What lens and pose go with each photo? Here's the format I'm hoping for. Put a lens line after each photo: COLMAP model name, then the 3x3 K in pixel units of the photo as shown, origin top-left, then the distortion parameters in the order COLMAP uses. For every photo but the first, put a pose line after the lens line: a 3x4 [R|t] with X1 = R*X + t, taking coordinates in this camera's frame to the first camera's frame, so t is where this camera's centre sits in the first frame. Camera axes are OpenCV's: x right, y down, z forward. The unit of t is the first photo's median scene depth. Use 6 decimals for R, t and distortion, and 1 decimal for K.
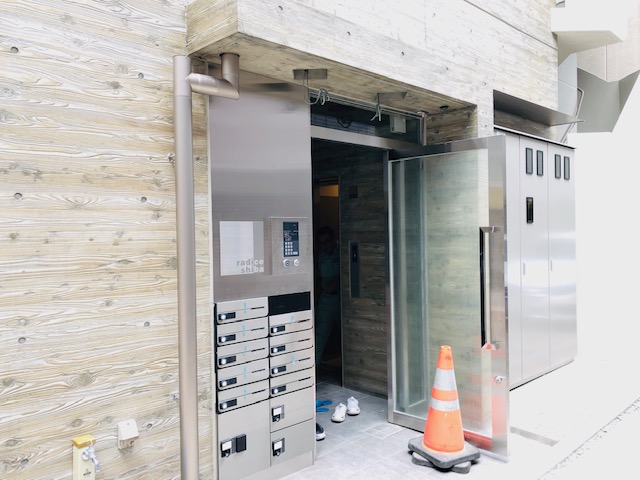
lens RADIAL K [[526.9, 0, 319.1], [0, 526.9, 240.5], [0, 0, 1]] dist [0.030894, -0.024728]
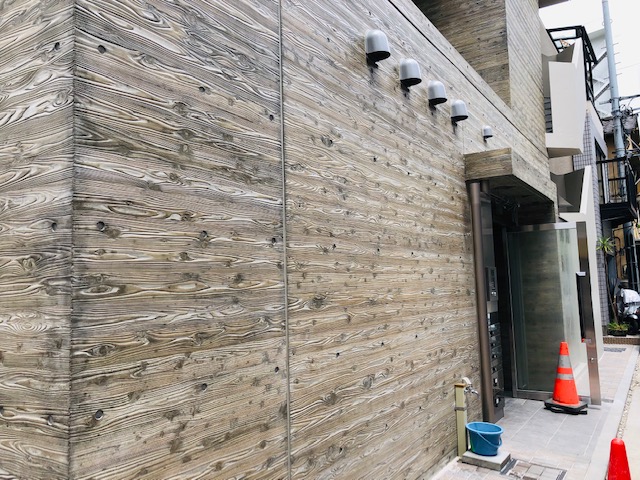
lens RADIAL K [[526.9, 0, 319.1], [0, 526.9, 236.6], [0, 0, 1]] dist [0.030894, -0.024728]
pose [[0.974313, 0.008052, 0.225053, -1.048676], [0.016858, 0.993948, -0.108546, 0.036047], [-0.224565, 0.109552, 0.968281, -0.594789]]
